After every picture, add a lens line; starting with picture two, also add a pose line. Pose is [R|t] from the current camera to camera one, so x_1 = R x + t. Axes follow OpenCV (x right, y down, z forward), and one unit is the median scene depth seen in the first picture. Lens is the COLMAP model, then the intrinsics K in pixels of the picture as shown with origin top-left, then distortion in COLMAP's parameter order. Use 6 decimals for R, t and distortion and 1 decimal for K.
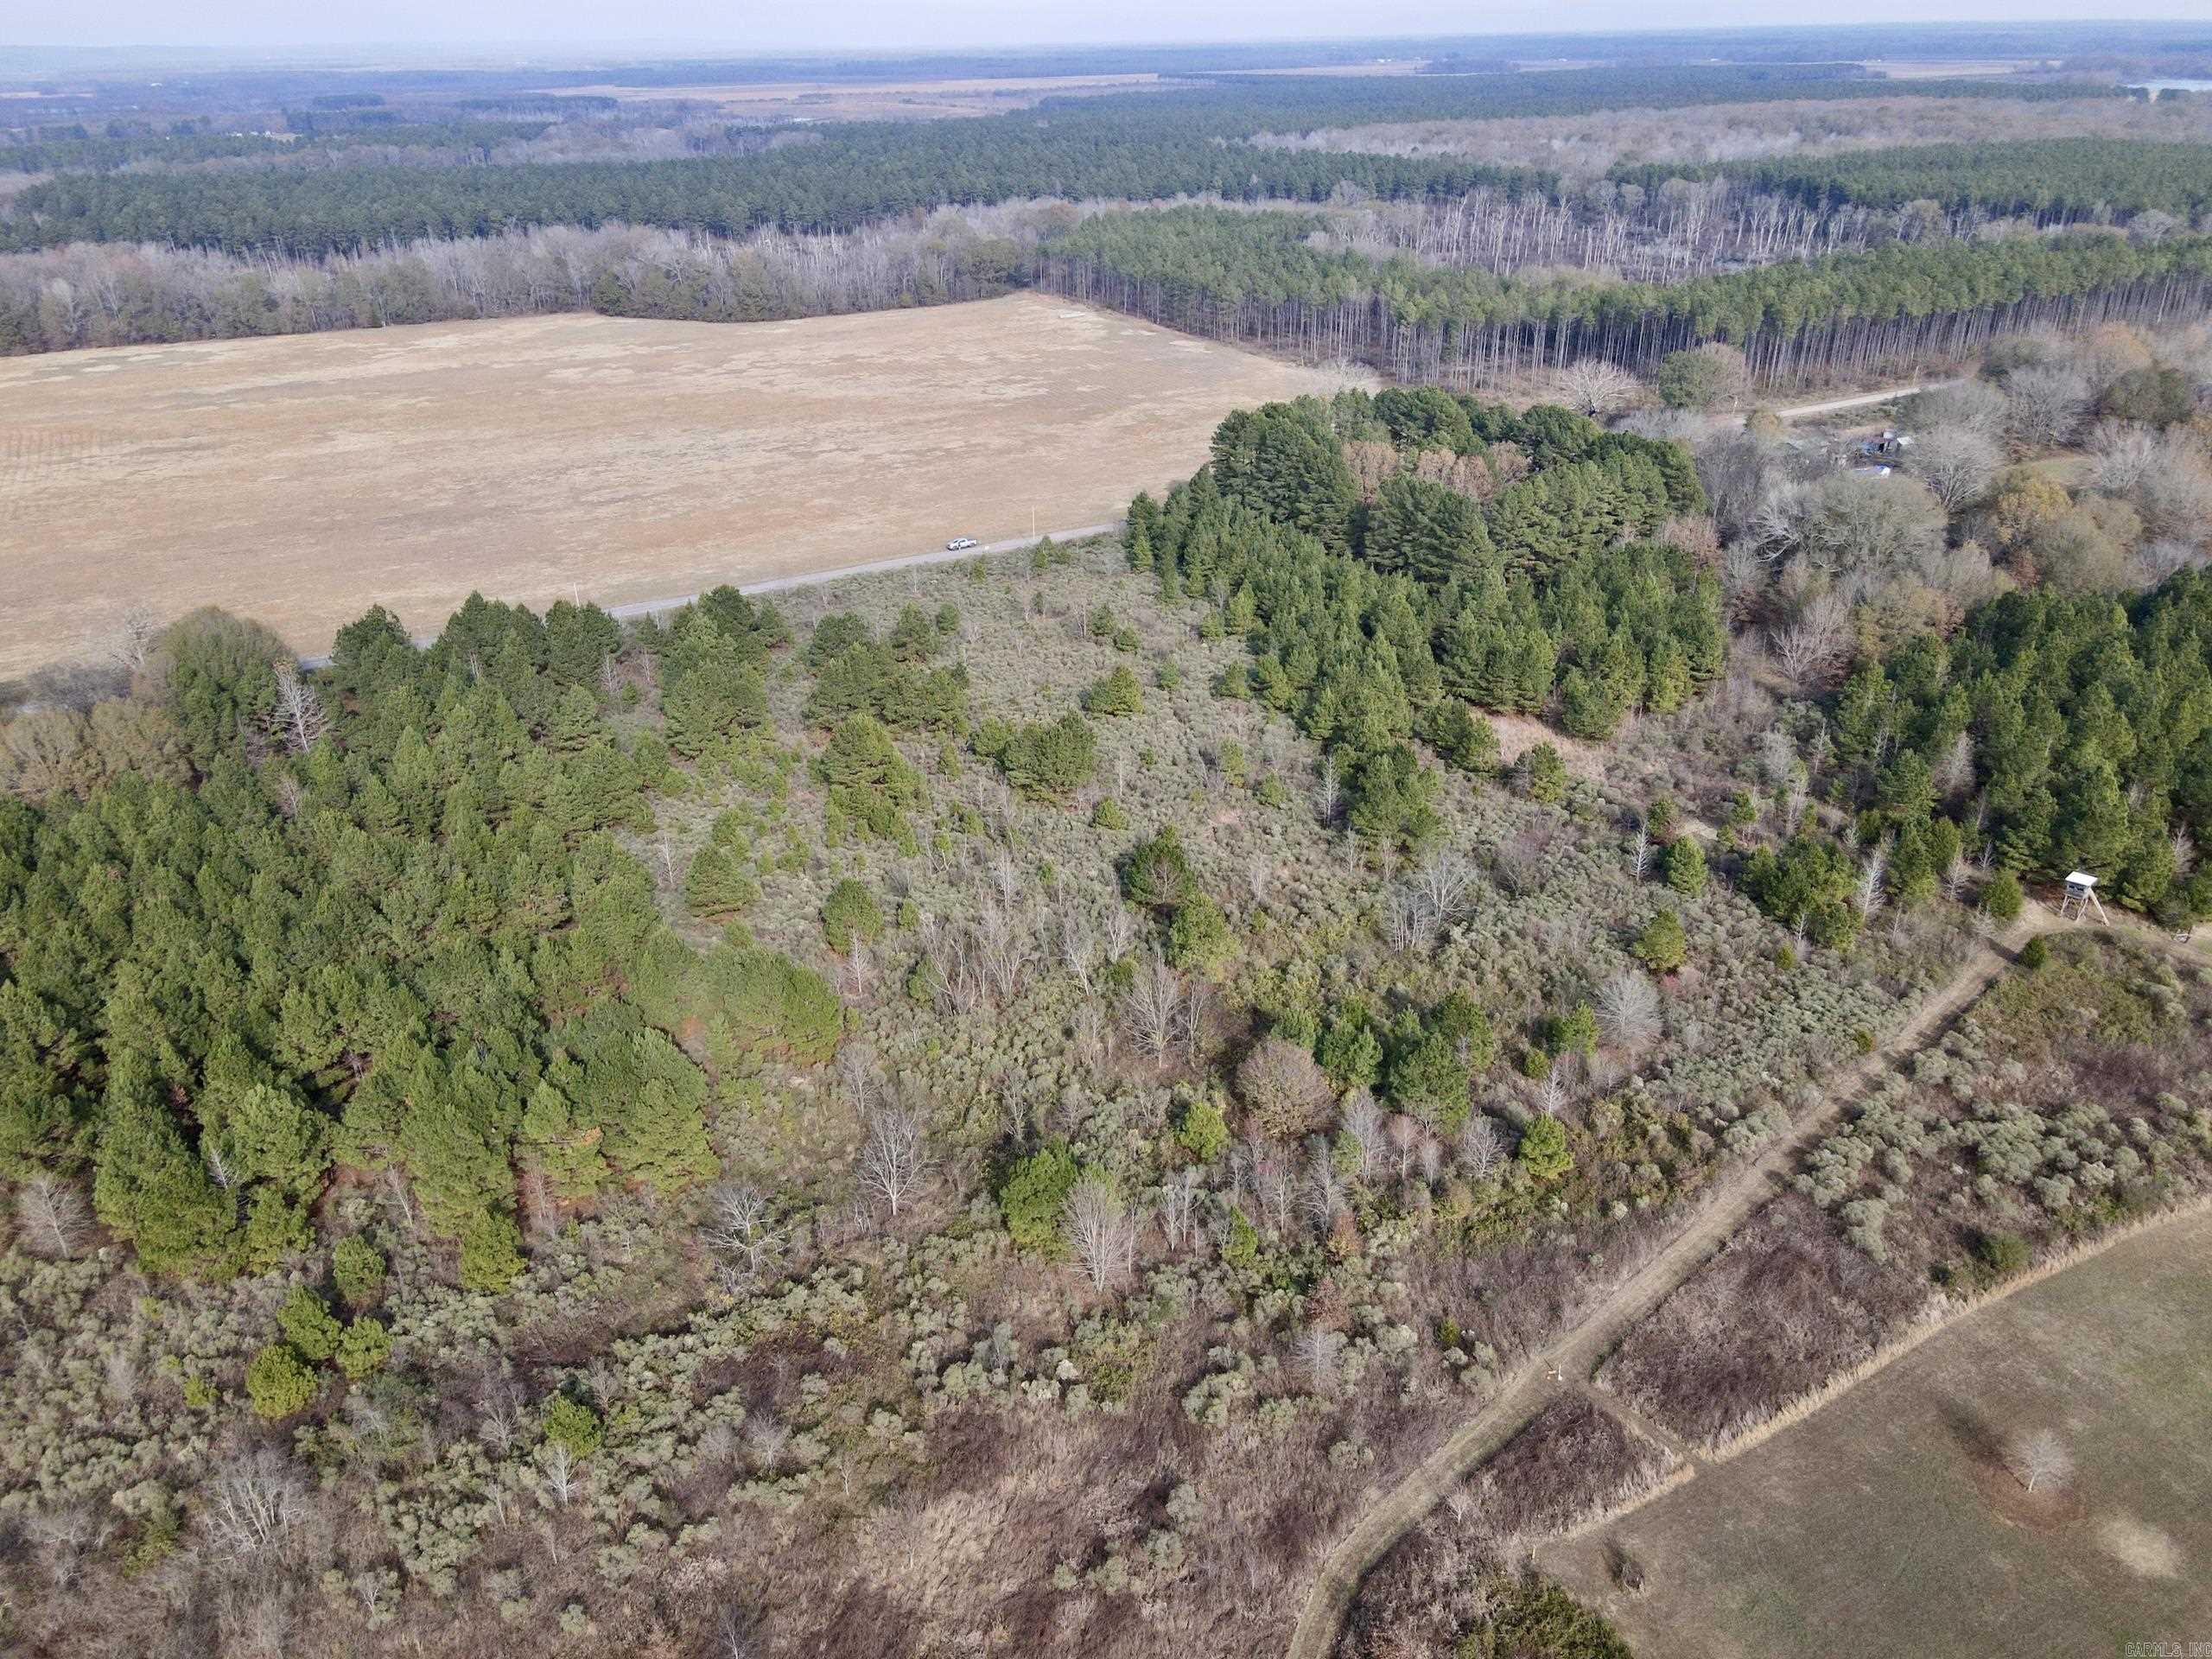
lens RADIAL K [[1571.6, 0, 1106.0], [0, 1571.6, 829.5], [0, 0, 1]] dist [0.014676, -0.004266]
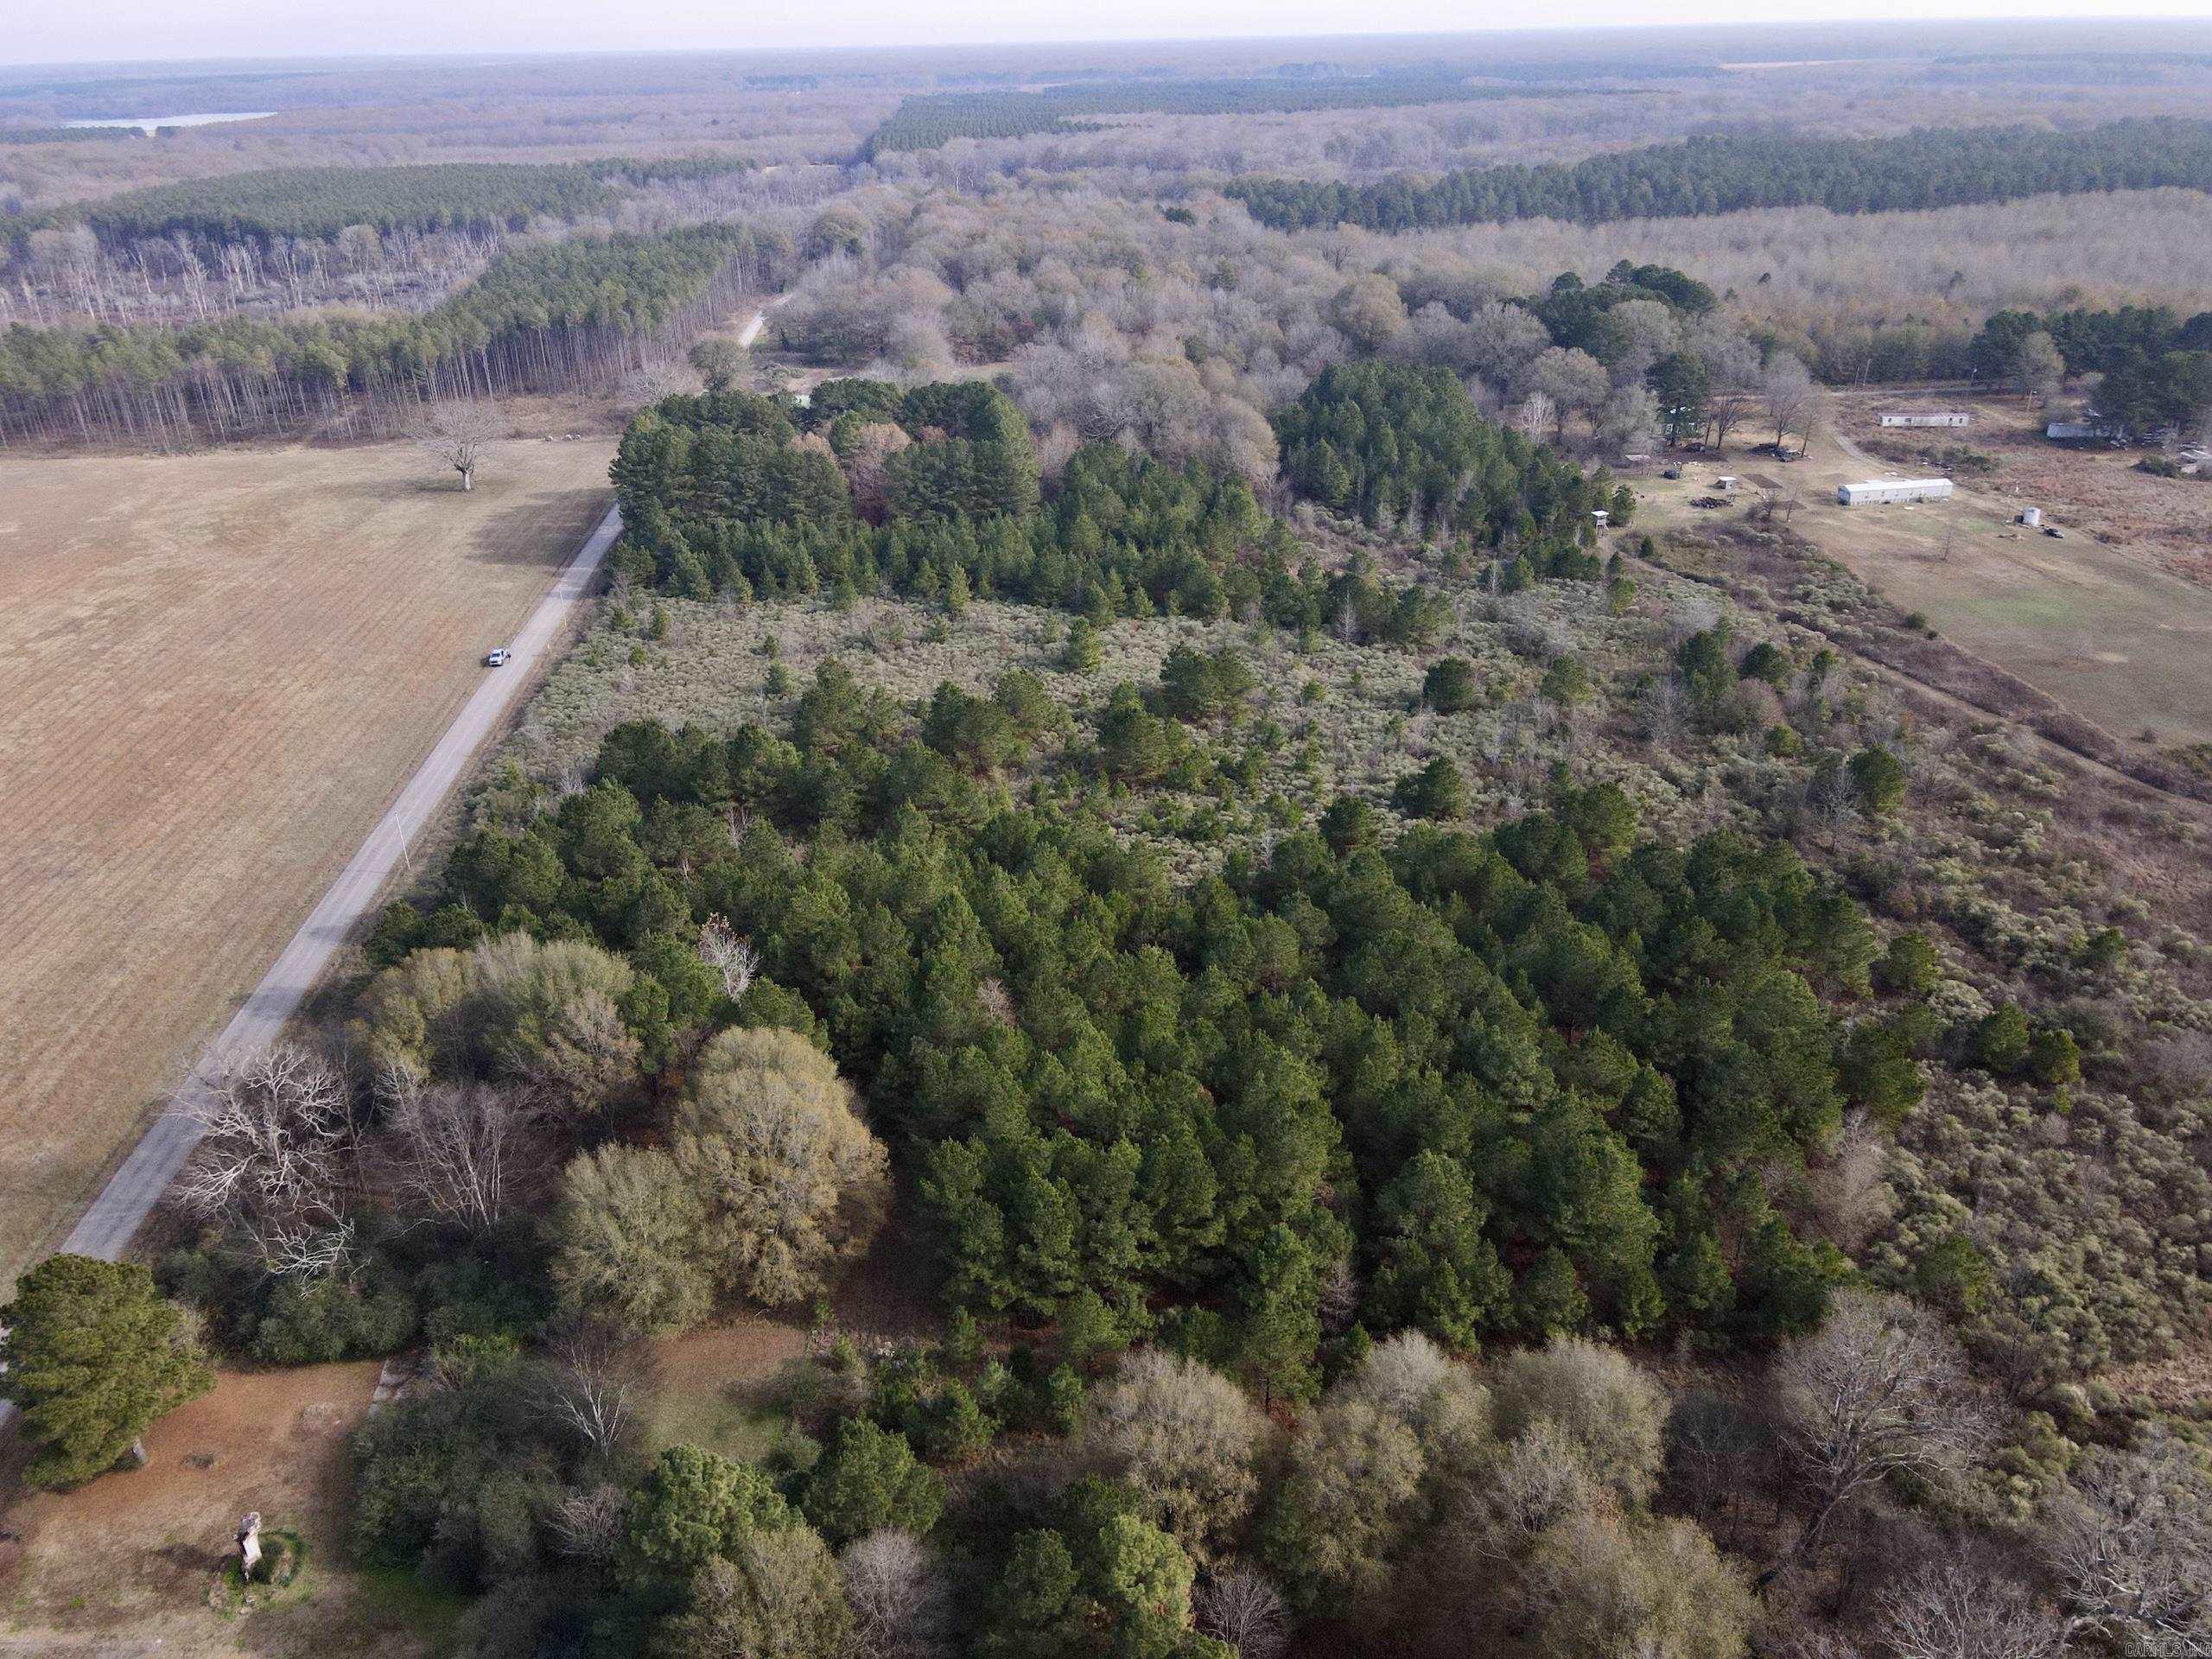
lens RADIAL K [[1571.6, 0, 1106.0], [0, 1571.6, 829.5], [0, 0, 1]] dist [0.014676, -0.004266]
pose [[0.433865, -0.396861, 0.808865, -0.357278], [0.416571, 0.884402, 0.210479, -0.078352], [-0.798893, 0.245630, 0.549032, 0.175879]]
